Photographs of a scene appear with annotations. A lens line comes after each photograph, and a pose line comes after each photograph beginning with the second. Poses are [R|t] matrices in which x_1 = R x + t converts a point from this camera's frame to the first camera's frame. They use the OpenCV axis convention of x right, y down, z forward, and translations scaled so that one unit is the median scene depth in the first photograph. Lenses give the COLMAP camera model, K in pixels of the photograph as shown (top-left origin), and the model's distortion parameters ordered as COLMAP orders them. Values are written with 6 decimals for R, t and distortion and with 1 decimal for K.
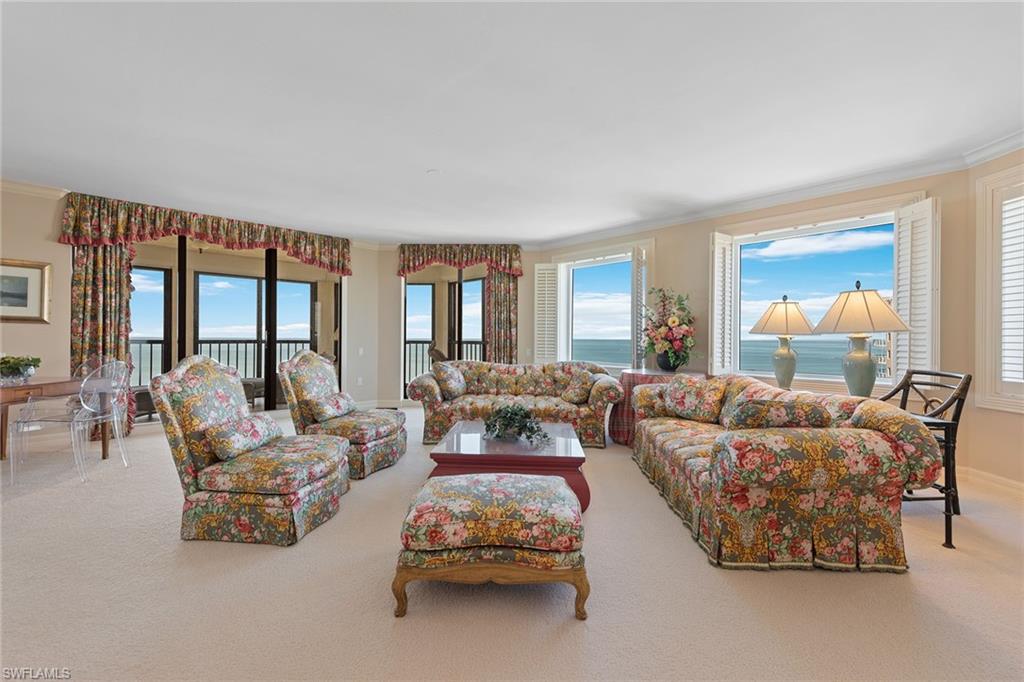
lens RADIAL K [[420.9, 0, 511.6], [0, 420.9, 337.4], [0, 0, 1]] dist [0.000189, -0.000079]
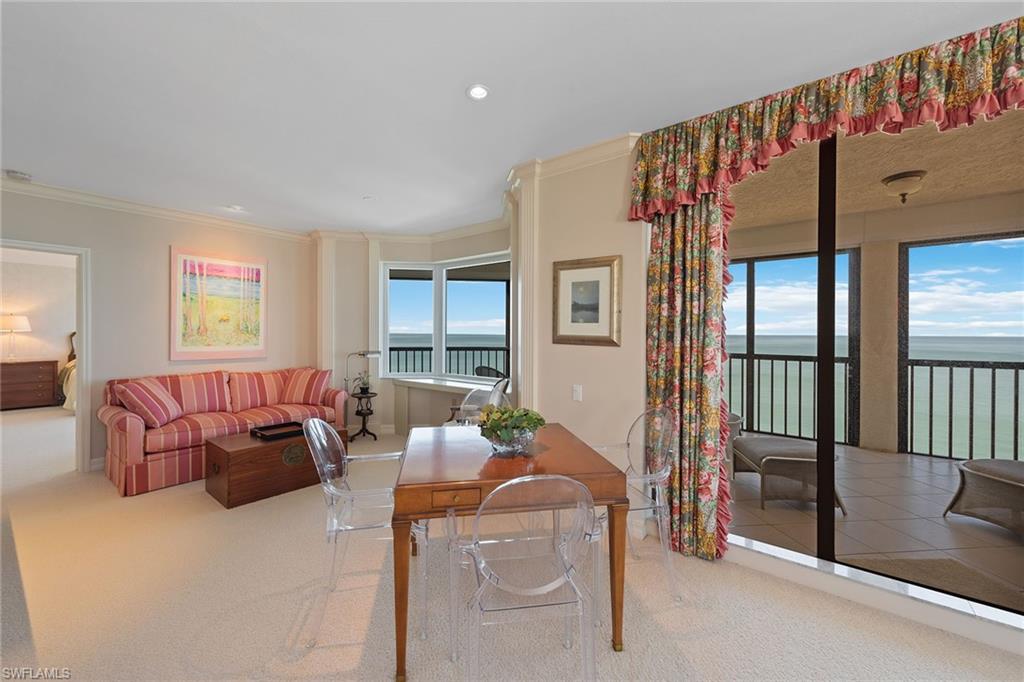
lens RADIAL K [[405.8, 0, 511.4], [0, 405.8, 336.2], [0, 0, 1]] dist [0.001477, 0.000037]
pose [[0.117952, 0.001248, -0.993018, -0.455088], [-0.003675, 0.999993, 0.000820, -0.045745], [0.993012, 0.003553, 0.117956, 0.710659]]
